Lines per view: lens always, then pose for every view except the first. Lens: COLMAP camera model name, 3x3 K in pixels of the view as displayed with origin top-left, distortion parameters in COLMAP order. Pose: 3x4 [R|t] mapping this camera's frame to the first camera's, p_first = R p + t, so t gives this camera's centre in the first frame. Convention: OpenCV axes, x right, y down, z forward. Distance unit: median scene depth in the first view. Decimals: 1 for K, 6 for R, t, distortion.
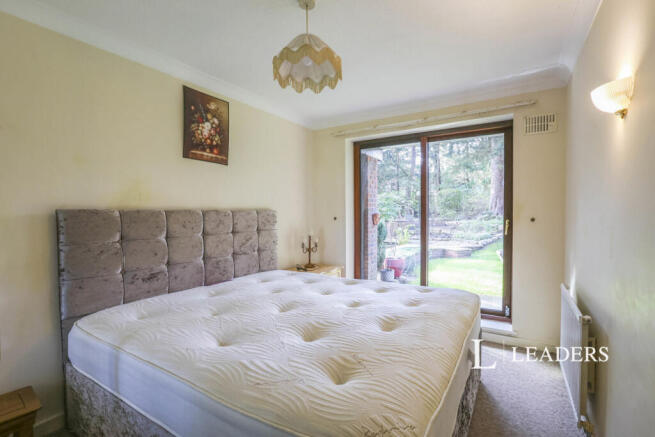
lens RADIAL K [[305.3, 0, 330.4], [0, 305.3, 215.8], [0, 0, 1]] dist [-0.015868, 0.001774]
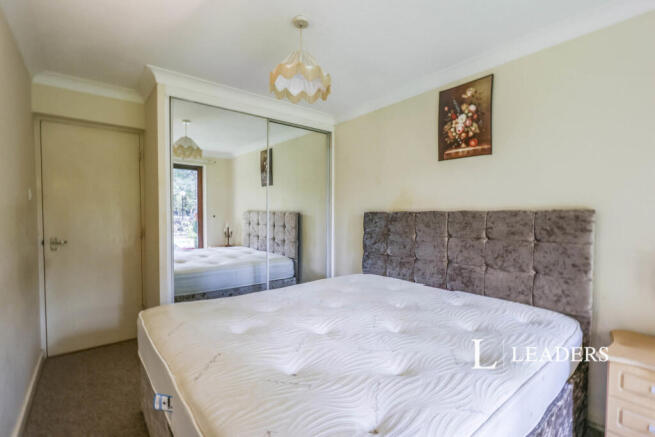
lens RADIAL K [[305.3, 0, 330.1], [0, 305.3, 219.5], [0, 0, 1]] dist [-0.015868, 0.001774]
pose [[-0.318944, 0.021317, -0.947534, 0.591263], [-0.008224, 0.999647, 0.025258, -0.012497], [0.947738, 0.015849, -0.318656, 0.913087]]
